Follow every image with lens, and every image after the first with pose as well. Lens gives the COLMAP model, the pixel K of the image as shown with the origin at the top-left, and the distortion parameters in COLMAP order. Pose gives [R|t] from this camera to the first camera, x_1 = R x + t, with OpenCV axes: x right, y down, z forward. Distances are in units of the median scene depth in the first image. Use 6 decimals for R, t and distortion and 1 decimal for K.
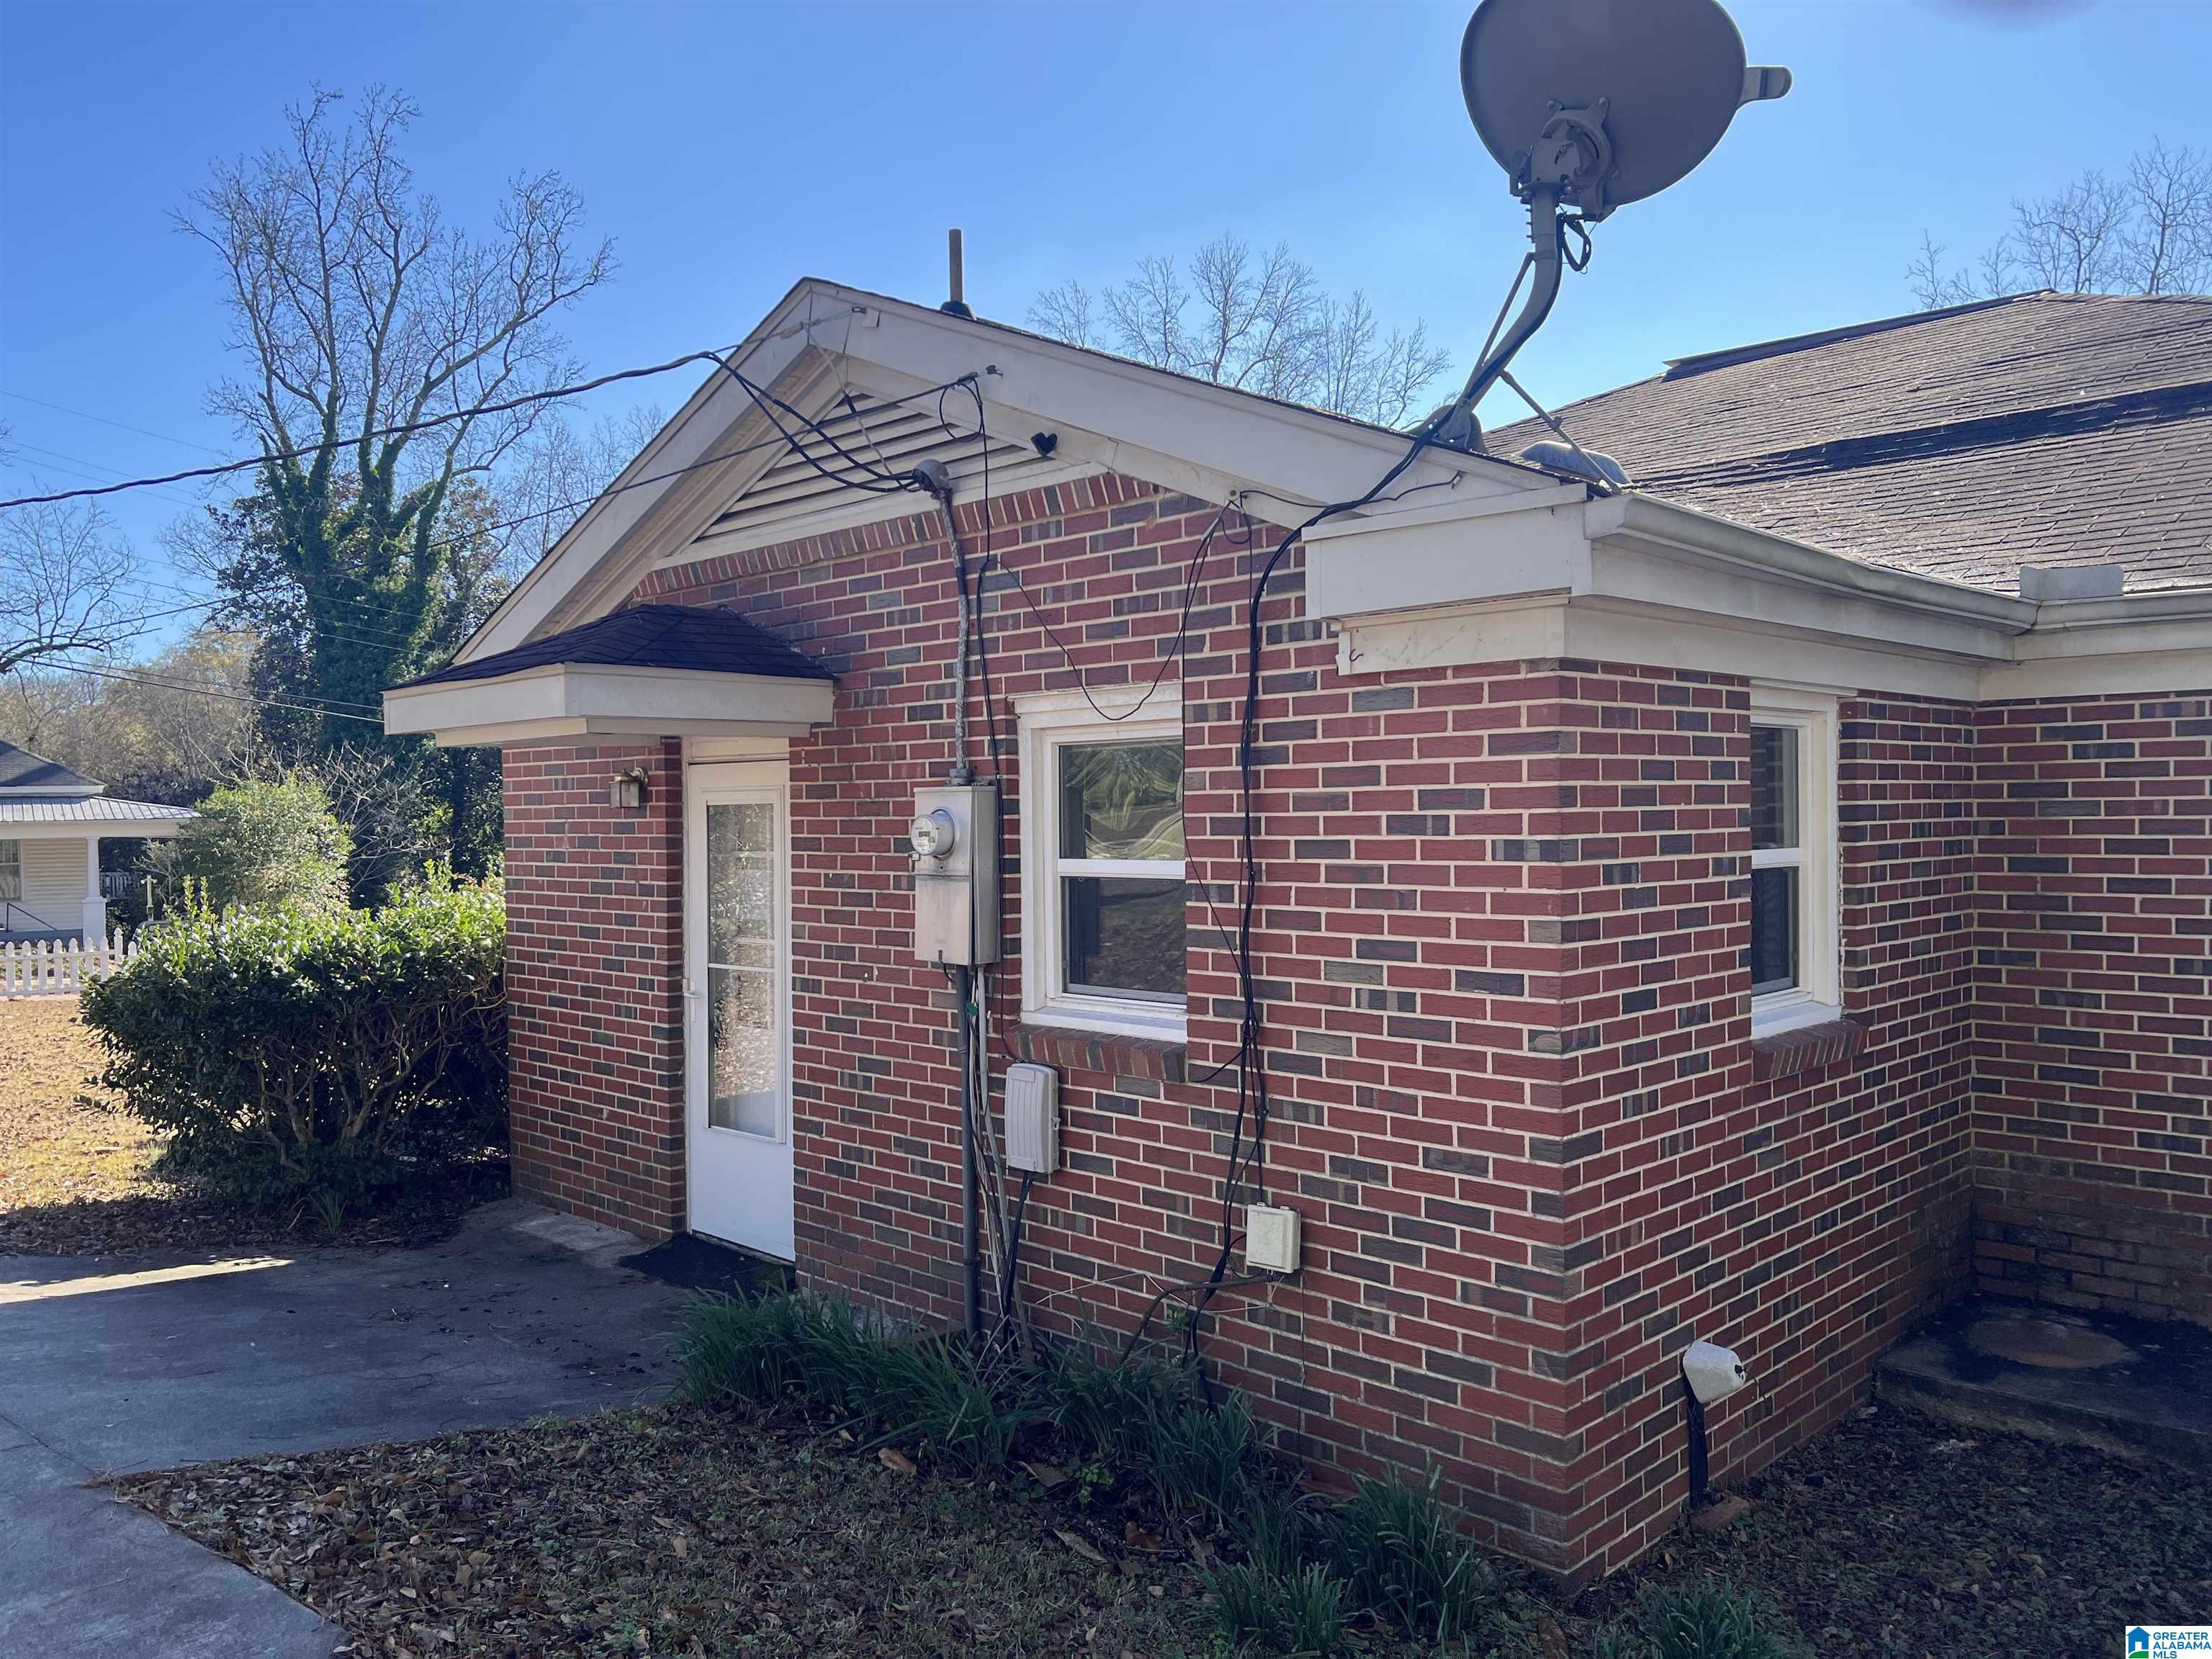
lens RADIAL K [[1662.6, 0, 1106.0], [0, 1662.6, 829.5], [0, 0, 1]] dist [0.141448, -0.292606]
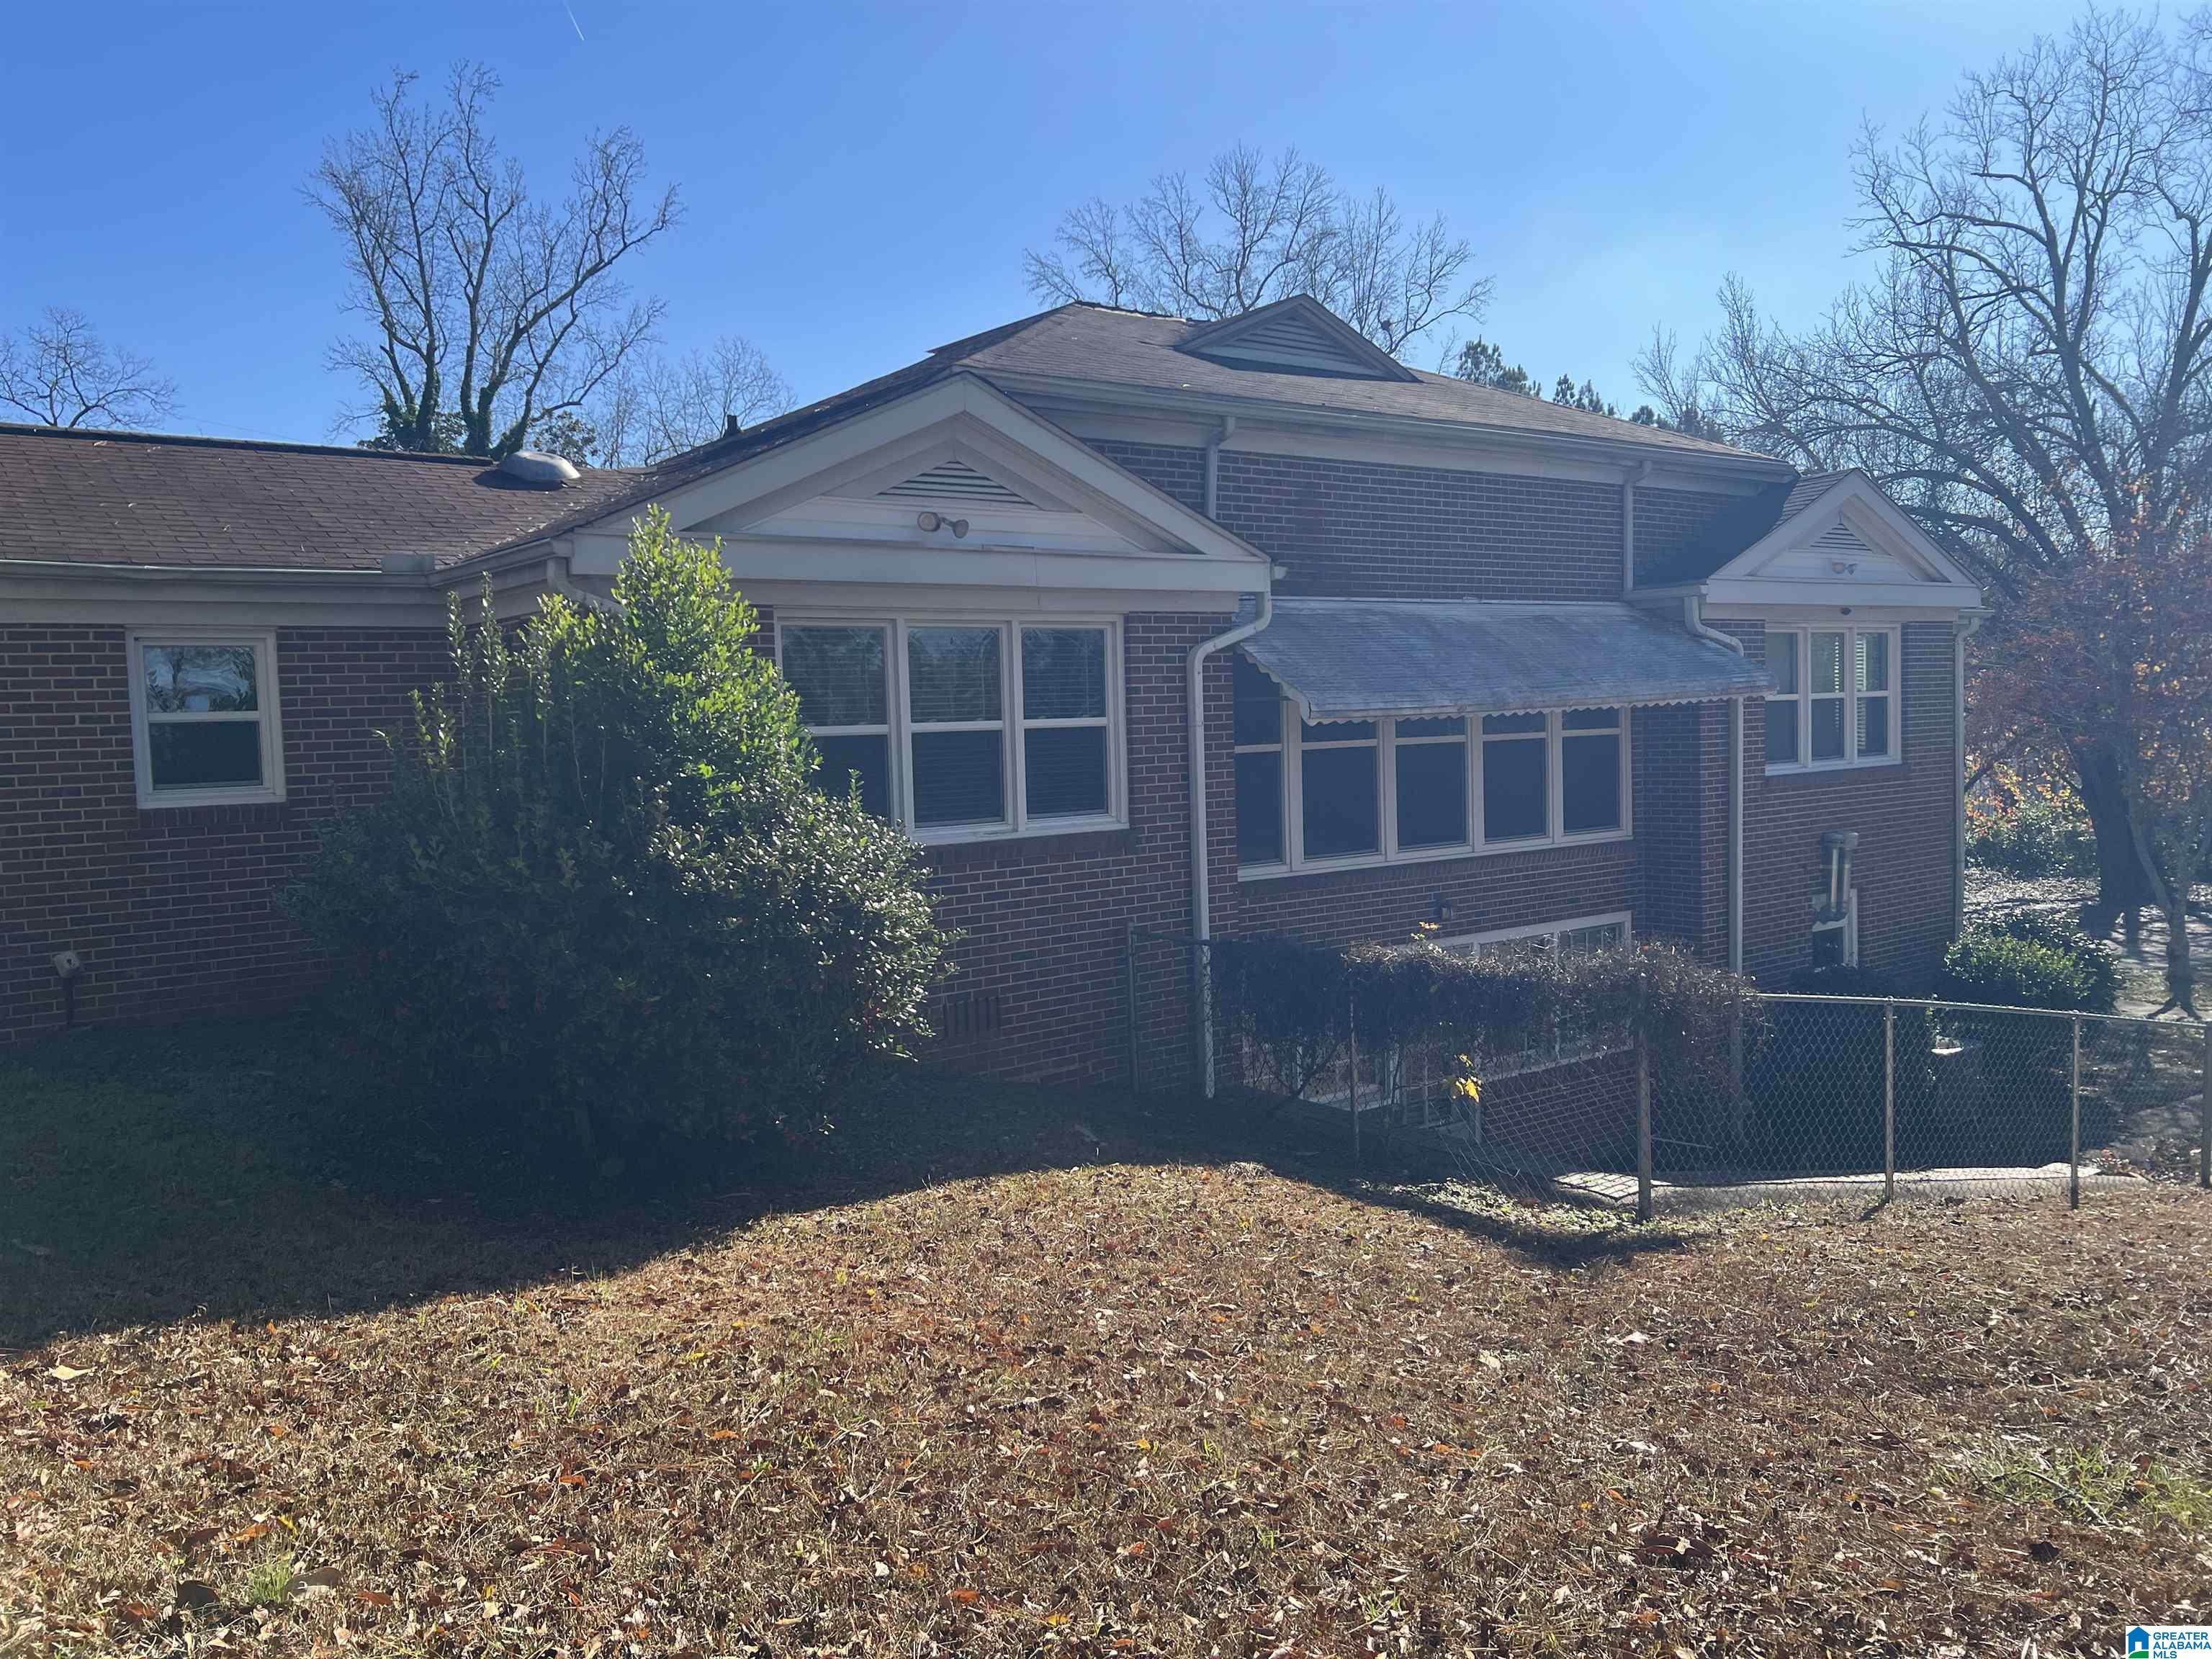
lens RADIAL K [[1662.6, 0, 1106.0], [0, 1662.6, 829.5], [0, 0, 1]] dist [0.141448, -0.292606]
pose [[0.988137, -0.004969, -0.153492, 0.156096], [0.014538, 0.998015, 0.061282, 0.003907], [0.152883, -0.062787, 0.986248, -0.068420]]
